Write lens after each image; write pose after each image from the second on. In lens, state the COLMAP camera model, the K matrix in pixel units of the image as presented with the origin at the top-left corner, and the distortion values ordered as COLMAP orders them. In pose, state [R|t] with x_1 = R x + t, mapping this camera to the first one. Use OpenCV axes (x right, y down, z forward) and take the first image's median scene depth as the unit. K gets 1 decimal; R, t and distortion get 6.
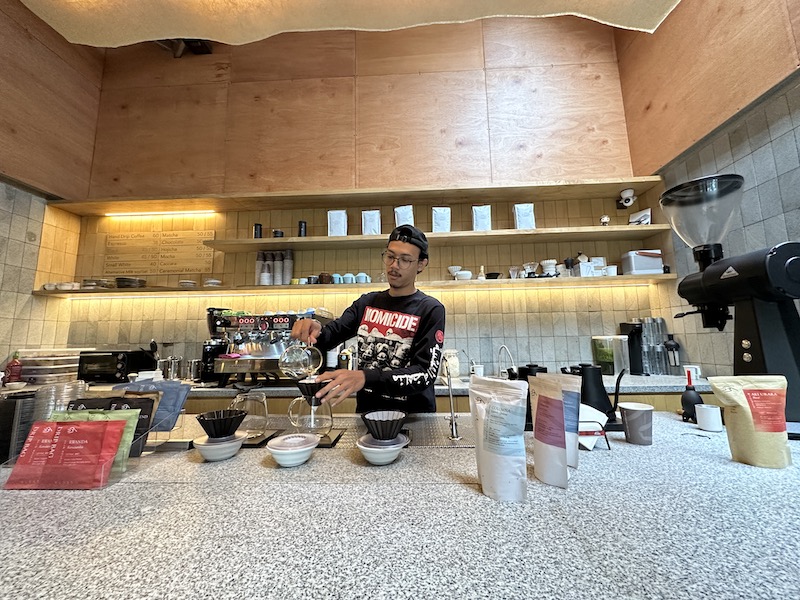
lens RADIAL K [[320.4, 0, 400.0], [0, 320.4, 300.0], [0, 0, 1]] dist [-0.001618, -0.000070]
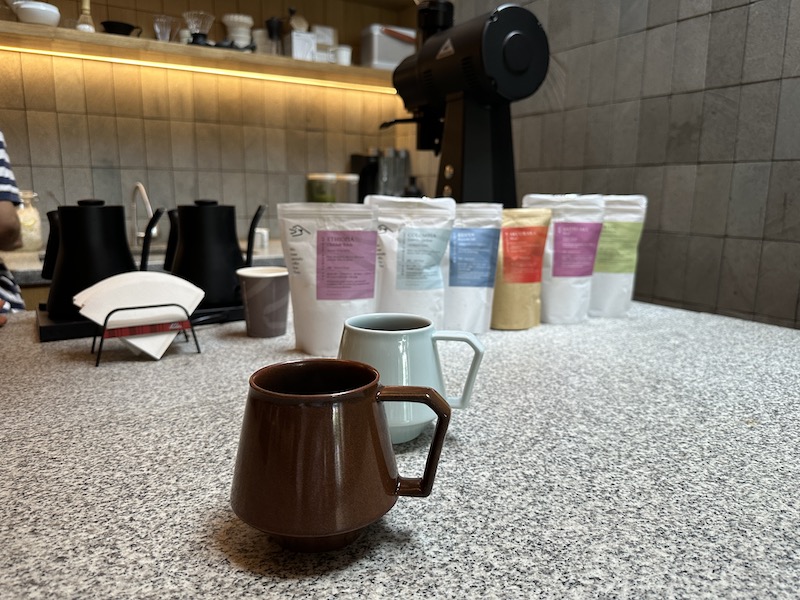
lens RADIAL K [[596.6, 0, 400.0], [0, 596.6, 300.0], [0, 0, 1]] dist [-0.006100, -0.005379]
pose [[0.806132, -0.078647, 0.586486, 0.096091], [-0.103712, 0.957008, 0.270887, 0.024127], [-0.582576, -0.279196, 0.763318, 0.026679]]
